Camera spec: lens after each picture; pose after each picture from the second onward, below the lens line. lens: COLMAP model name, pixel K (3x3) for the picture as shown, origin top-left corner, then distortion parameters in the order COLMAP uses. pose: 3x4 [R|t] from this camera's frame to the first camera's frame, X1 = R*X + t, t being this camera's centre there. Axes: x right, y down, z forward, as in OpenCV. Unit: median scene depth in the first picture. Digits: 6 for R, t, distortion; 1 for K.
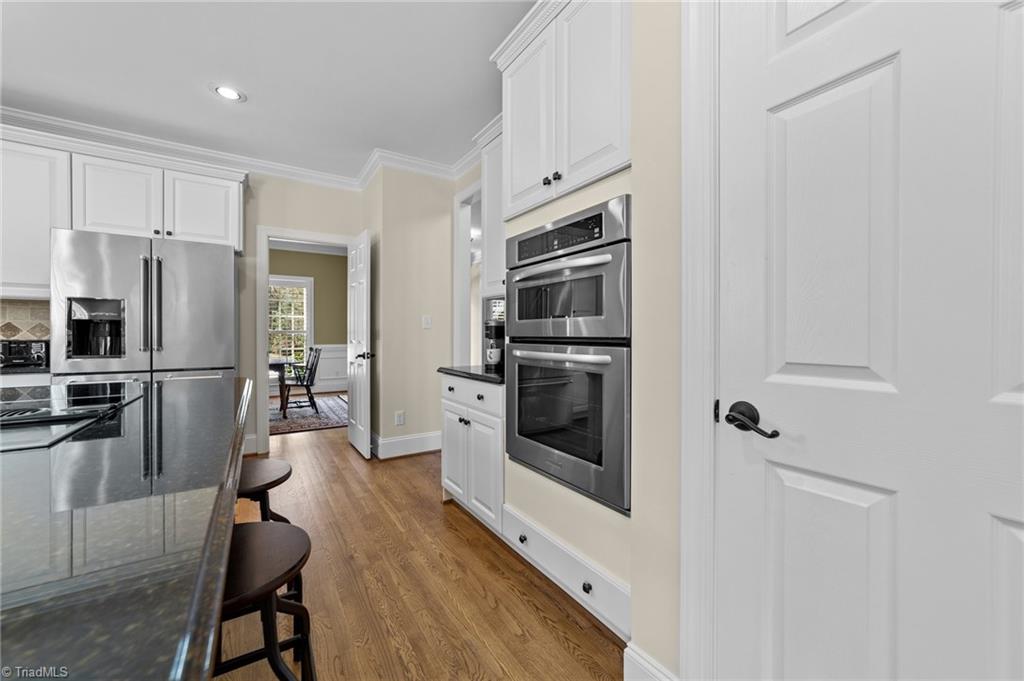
lens RADIAL K [[394.8, 0, 512.0], [0, 394.8, 340.5], [0, 0, 1]] dist [-0.001390, -0.000001]
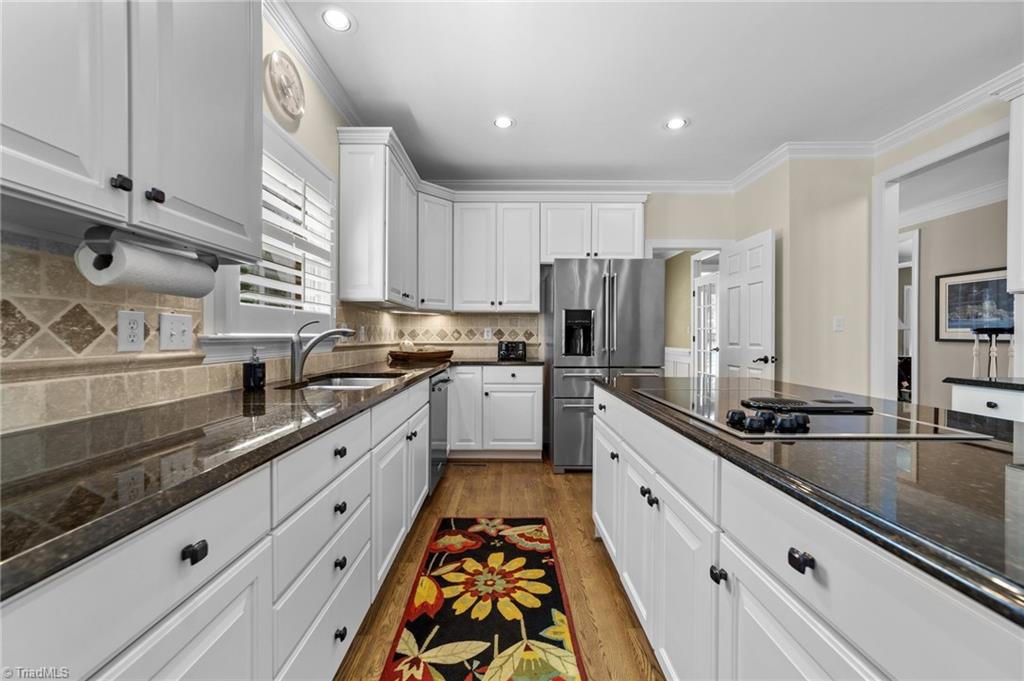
lens RADIAL K [[394.8, 0, 512.0], [0, 394.8, 340.5], [0, 0, 1]] dist [-0.001390, -0.000001]
pose [[0.848230, 0.004305, -0.529610, -0.392145], [-0.008501, 0.999949, -0.005487, 0.002219], [0.529559, 0.009157, 0.848223, -0.149849]]
